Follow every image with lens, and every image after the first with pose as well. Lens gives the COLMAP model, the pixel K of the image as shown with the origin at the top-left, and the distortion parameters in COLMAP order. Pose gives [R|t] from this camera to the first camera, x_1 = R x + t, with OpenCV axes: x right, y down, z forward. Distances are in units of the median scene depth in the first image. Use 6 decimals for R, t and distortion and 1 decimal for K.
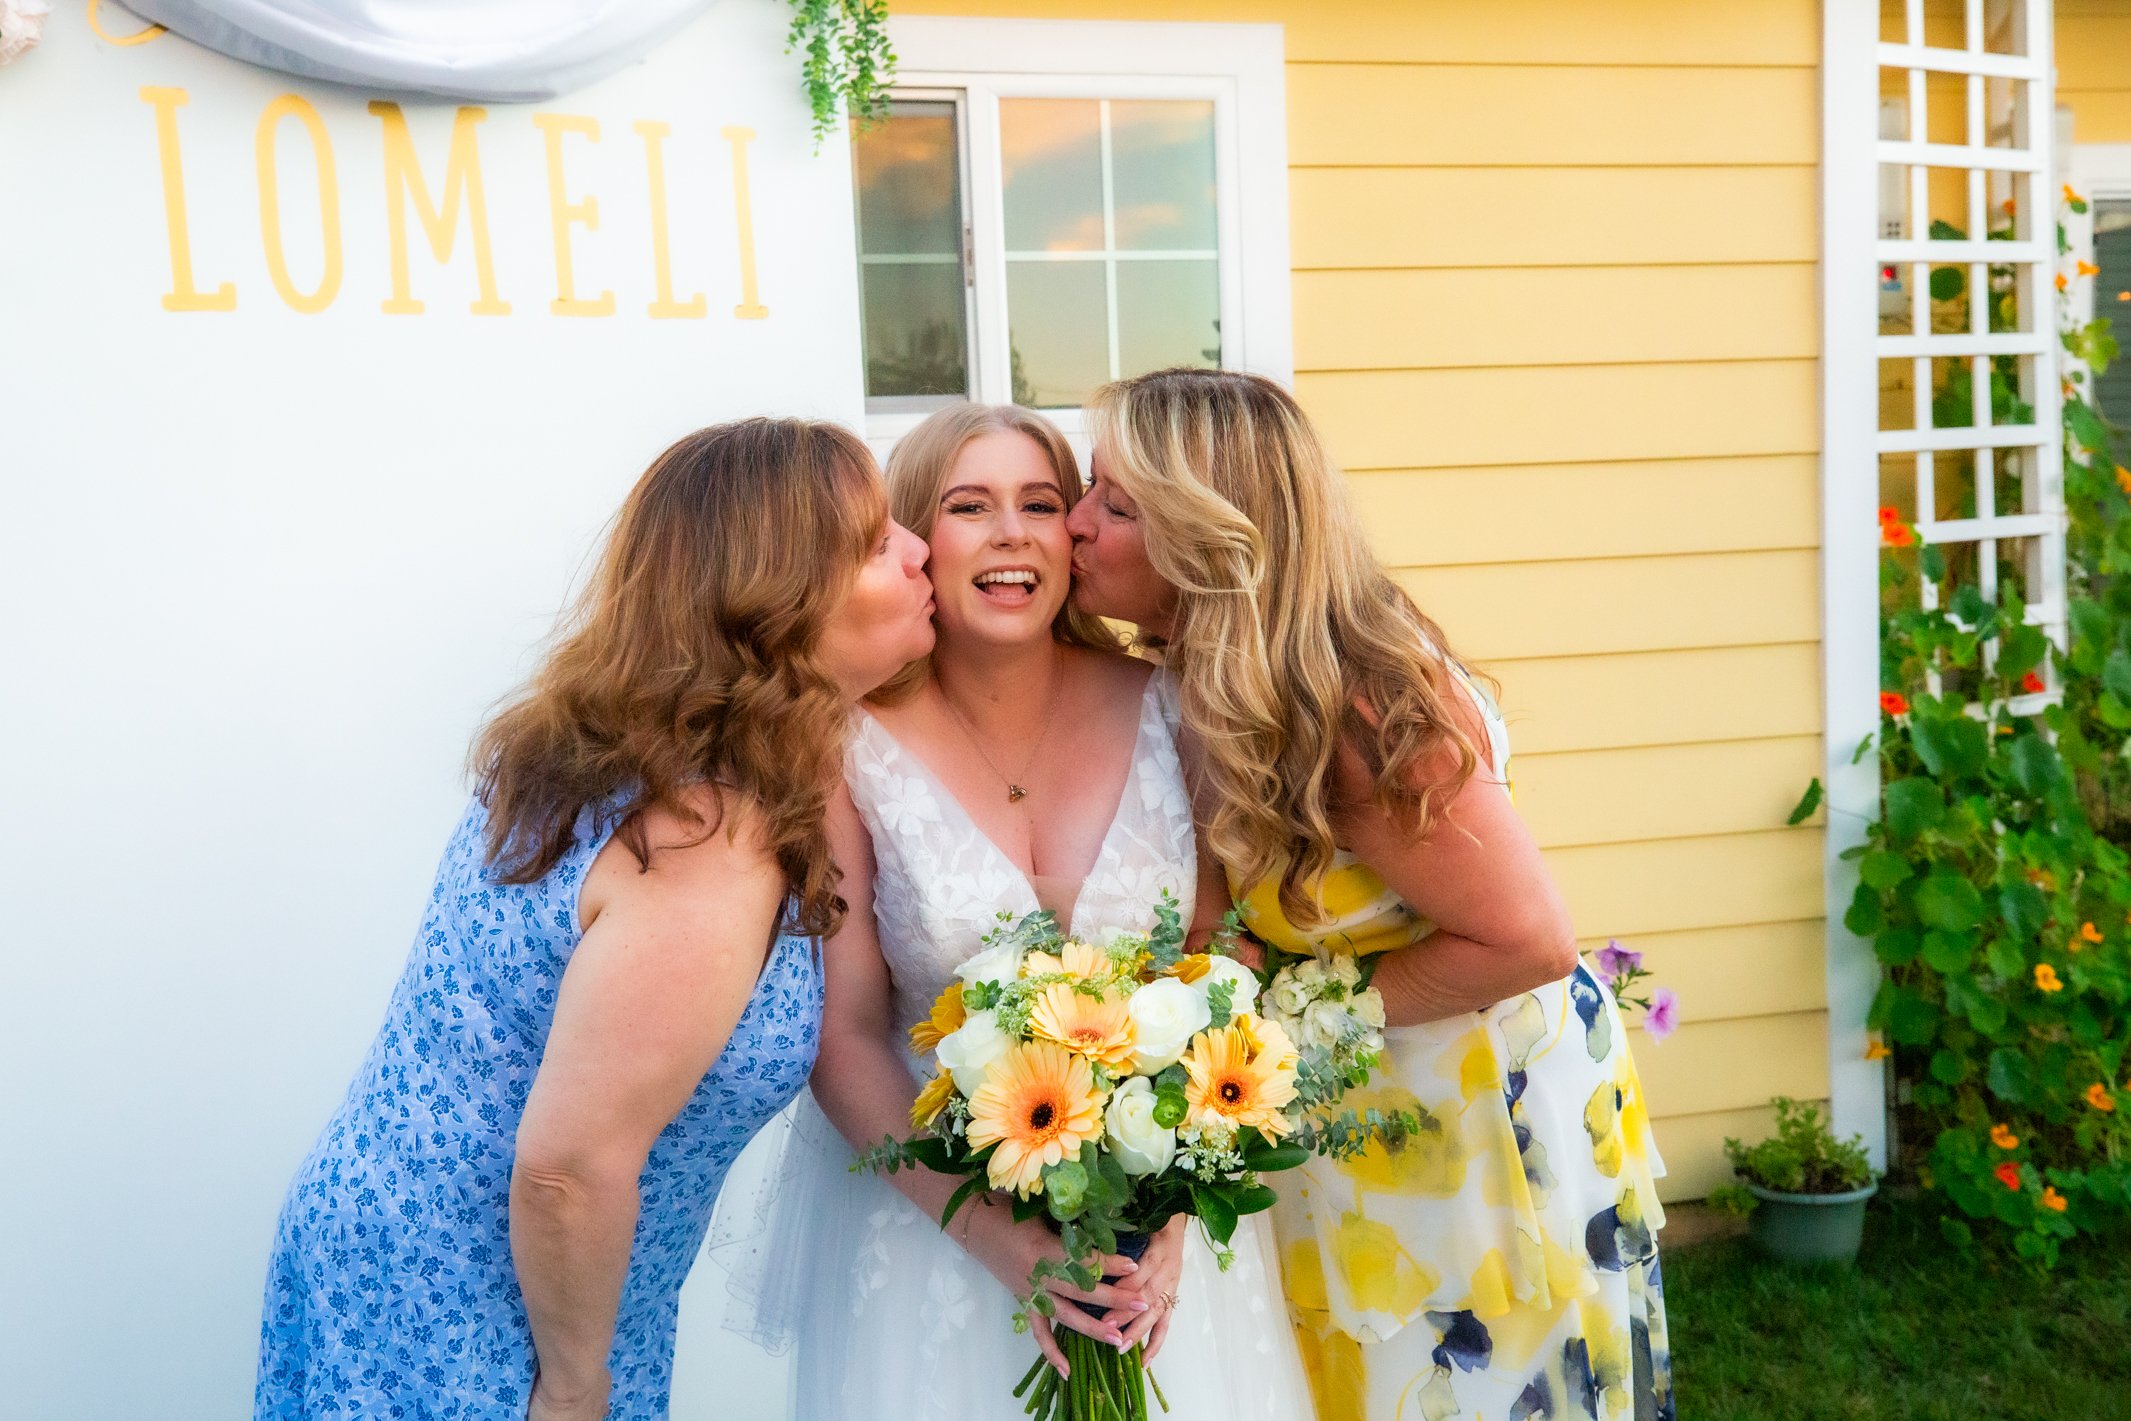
lens RADIAL K [[1995.2, 0, 1061.4], [0, 1995.2, 692.2], [0, 0, 1]] dist [0.042437, 0.024826]
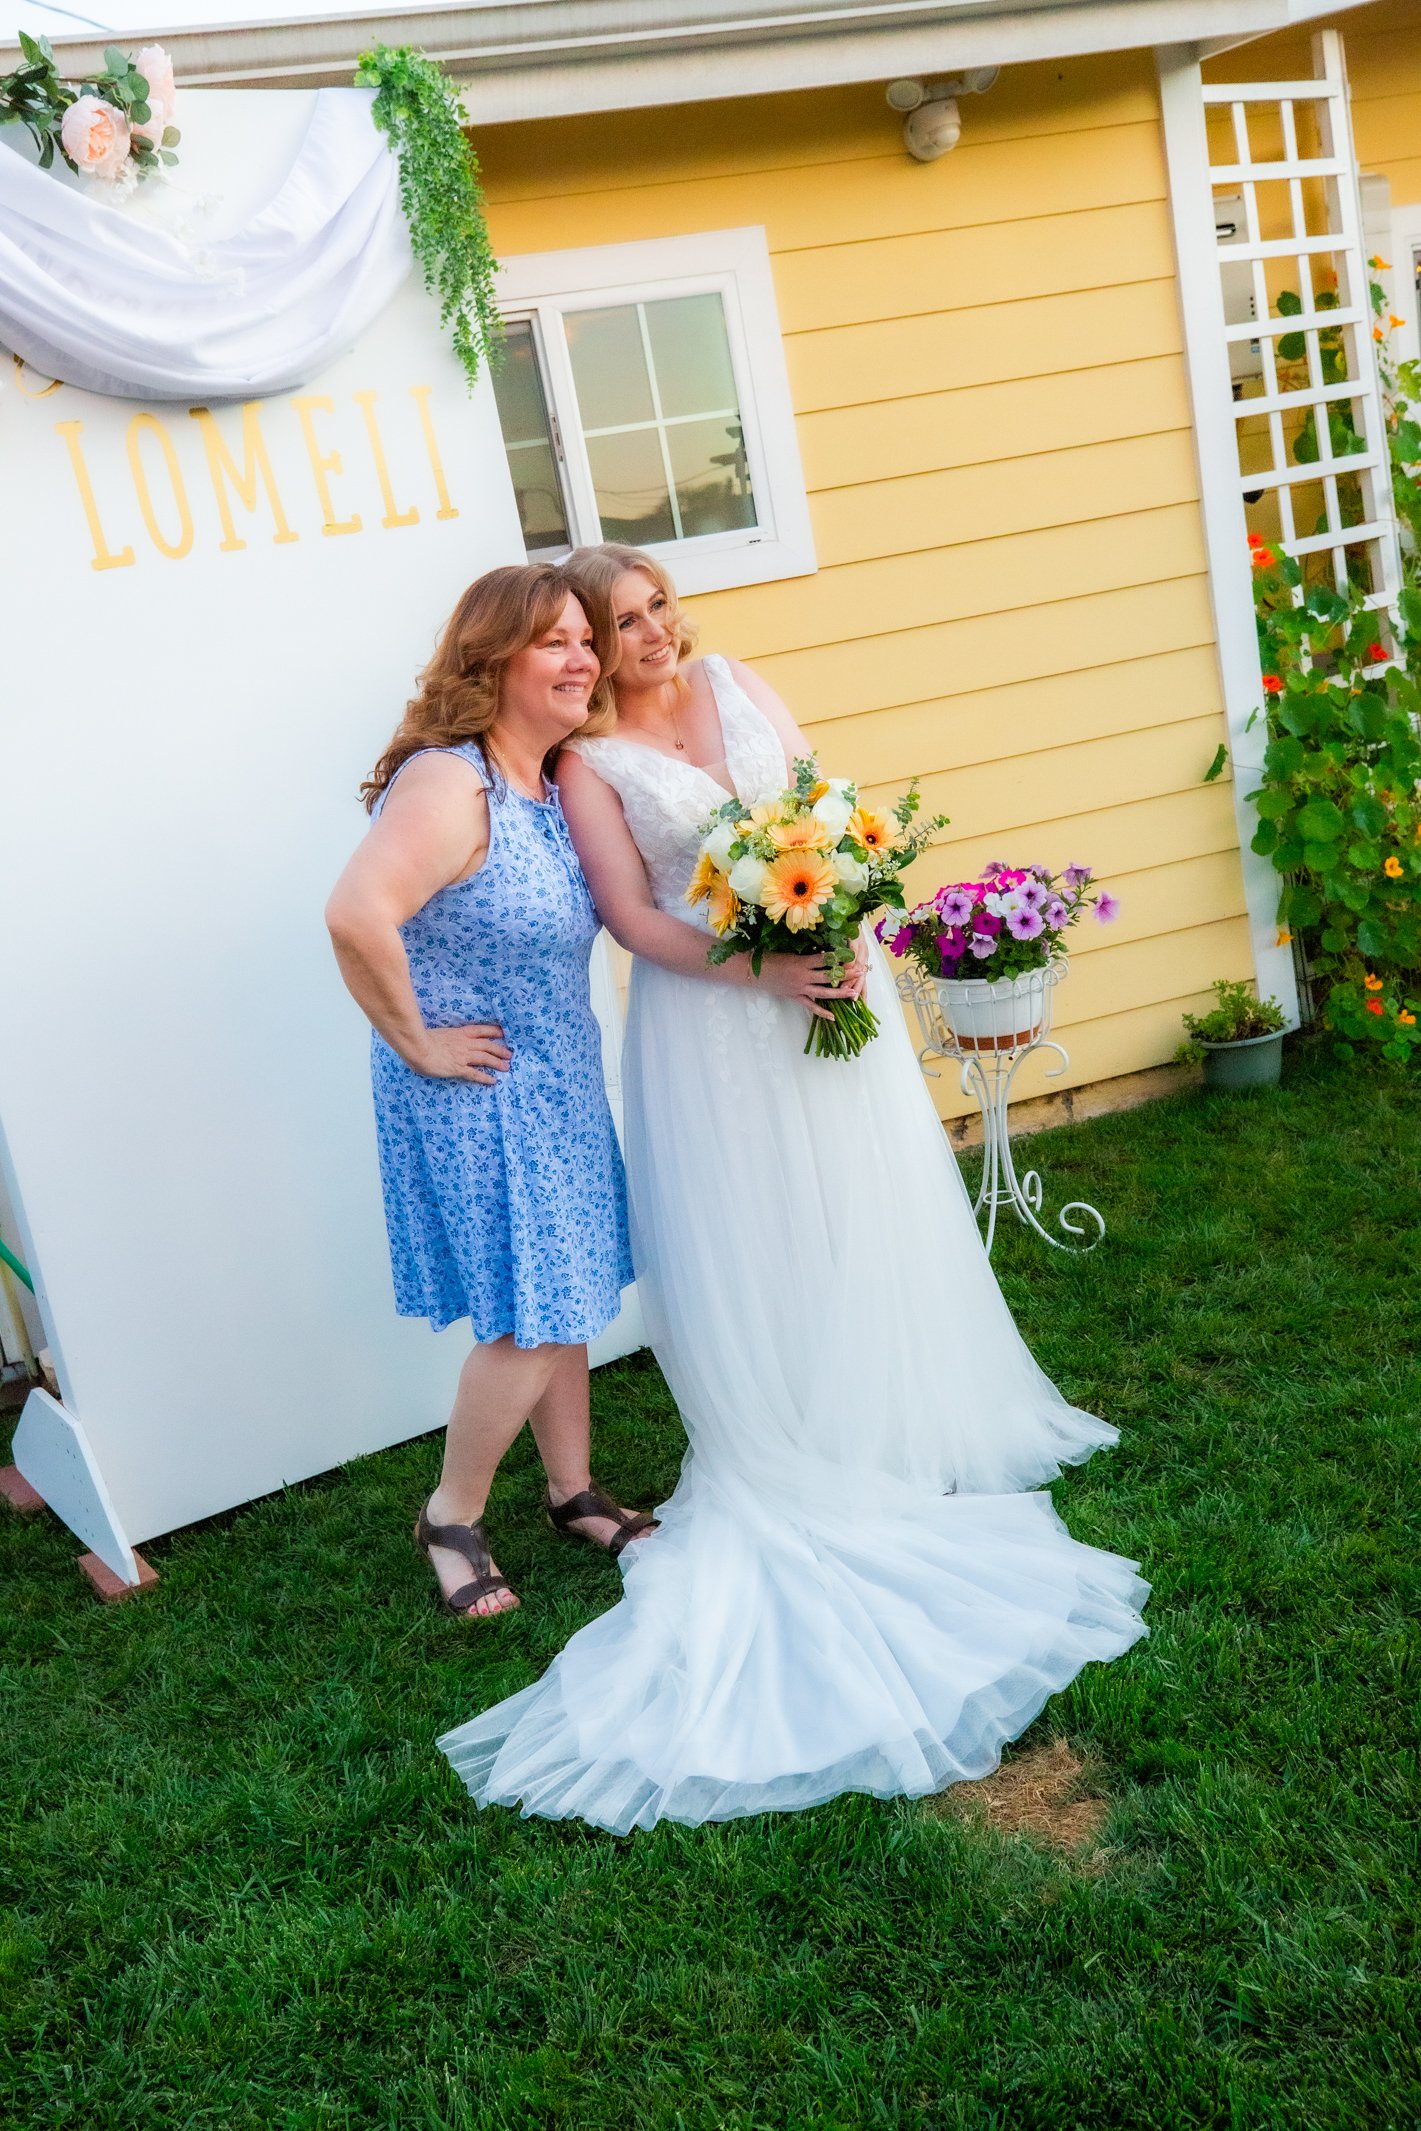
lens RADIAL K [[1991.0, 0, 709.6], [0, 1991.0, 1072.2], [0, 0, 1]] dist [0.037453, 0.029101]
pose [[0.988267, -0.145978, 0.044936, -0.060509], [0.138387, 0.980286, 0.141026, 0.021053], [-0.064637, -0.133152, 0.988986, -0.348254]]
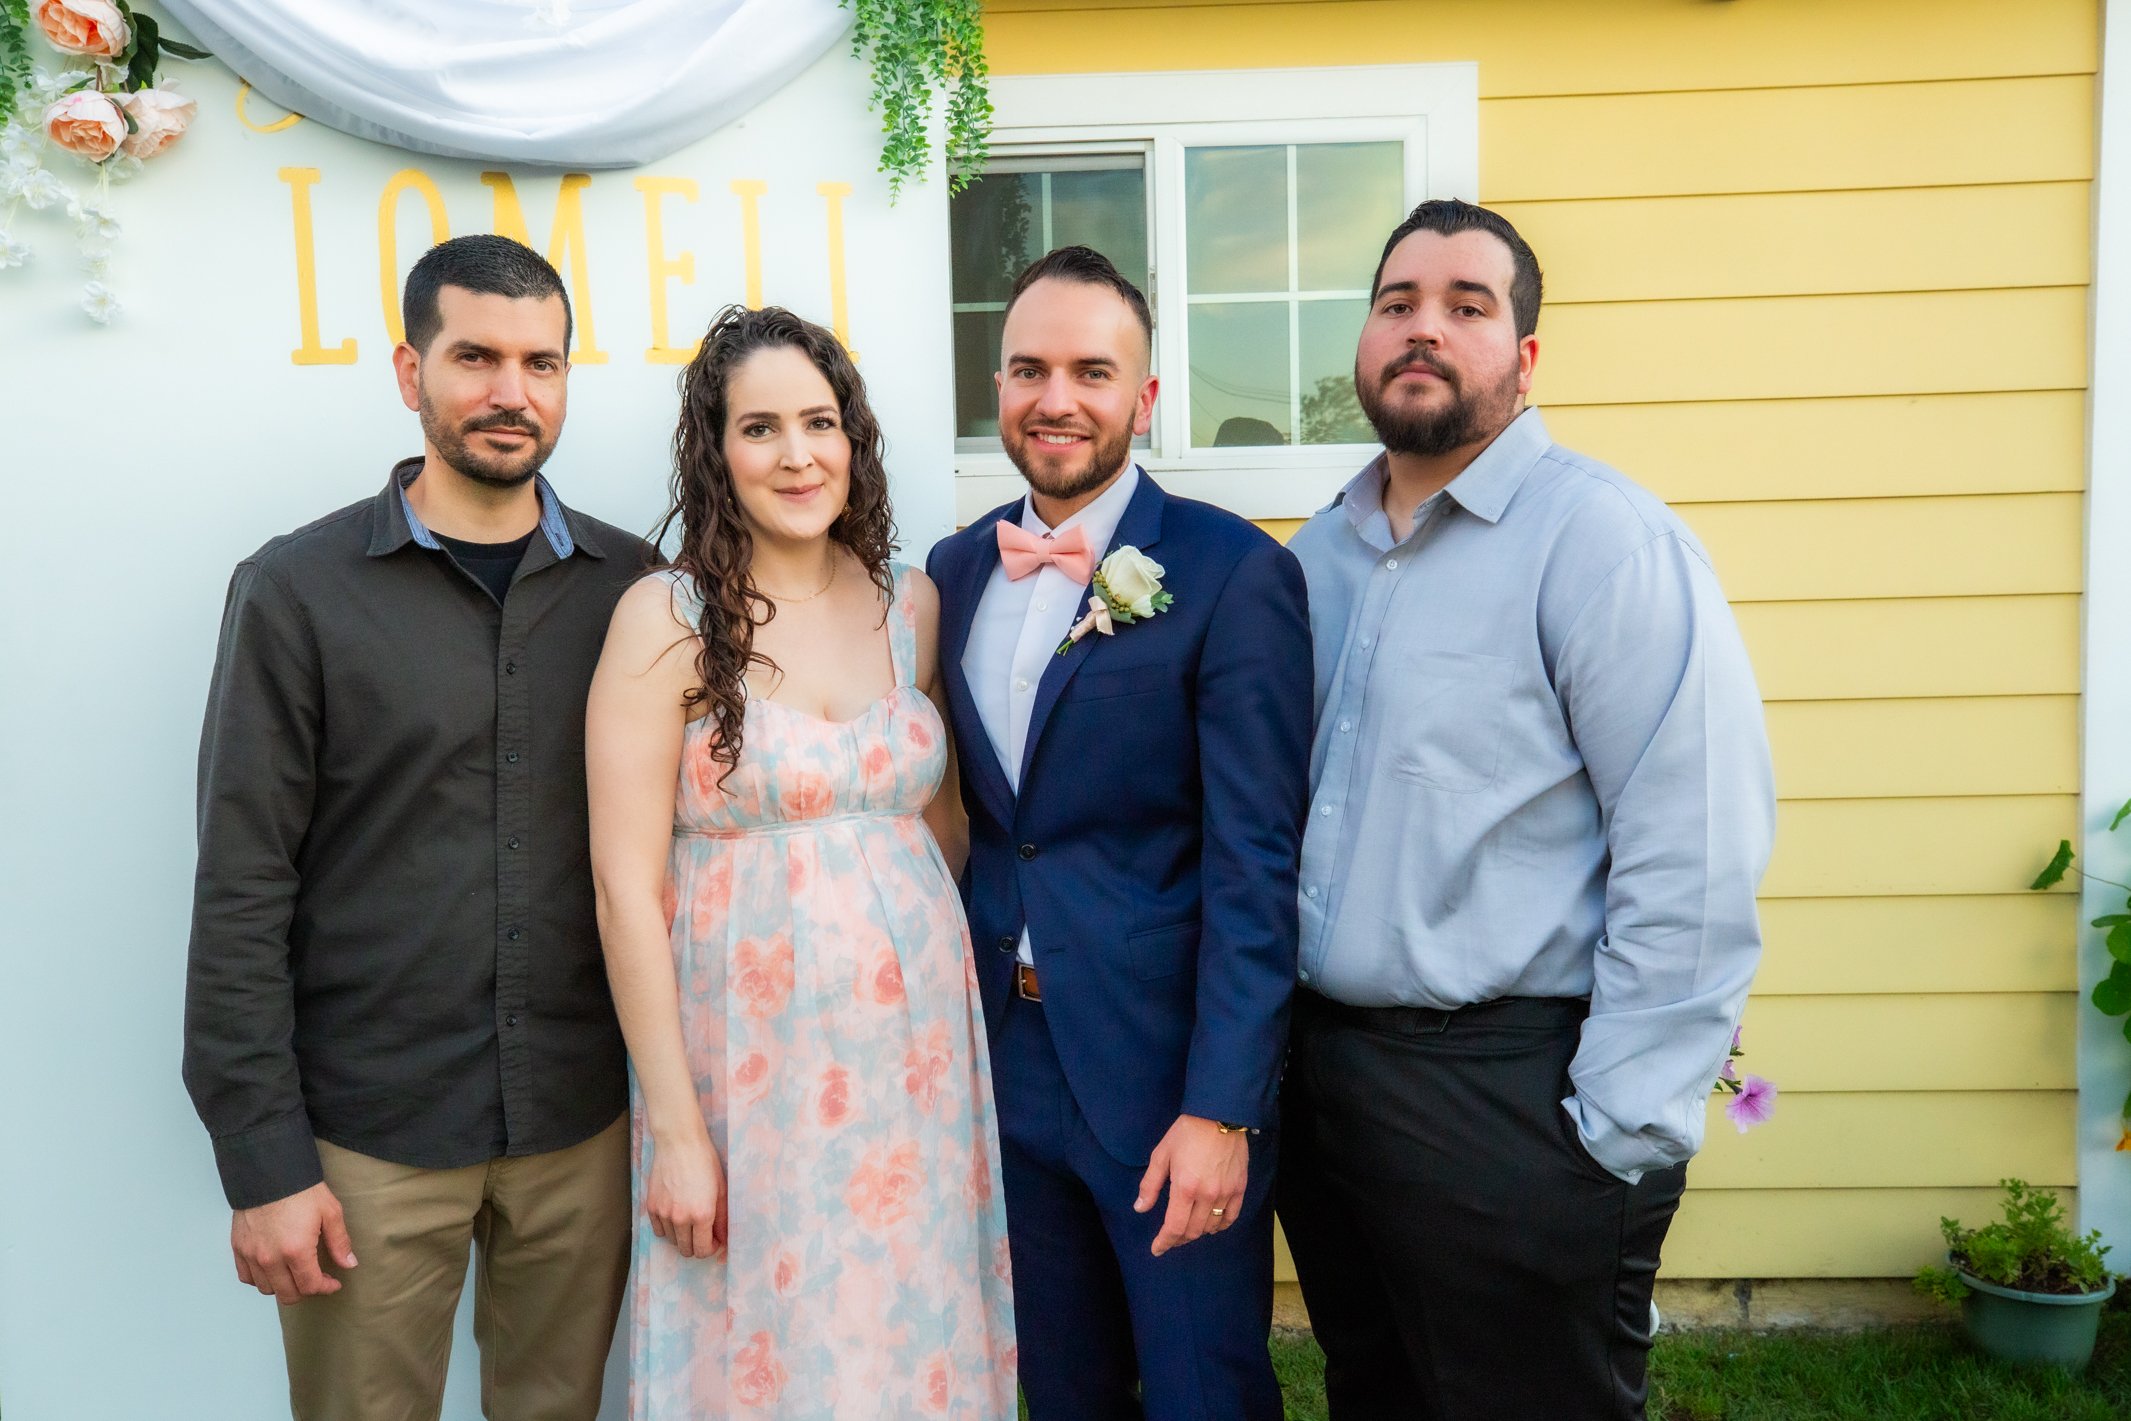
lens RADIAL K [[1766.8, 0, 1056.0], [0, 1766.8, 694.9], [0, 0, 1]] dist [0.031325, 0.013696]
pose [[0.966976, 0.035534, -0.252379, 0.131273], [-0.034404, 0.999368, 0.008890, -0.016399], [0.252535, 0.000086, 0.967588, 0.083342]]
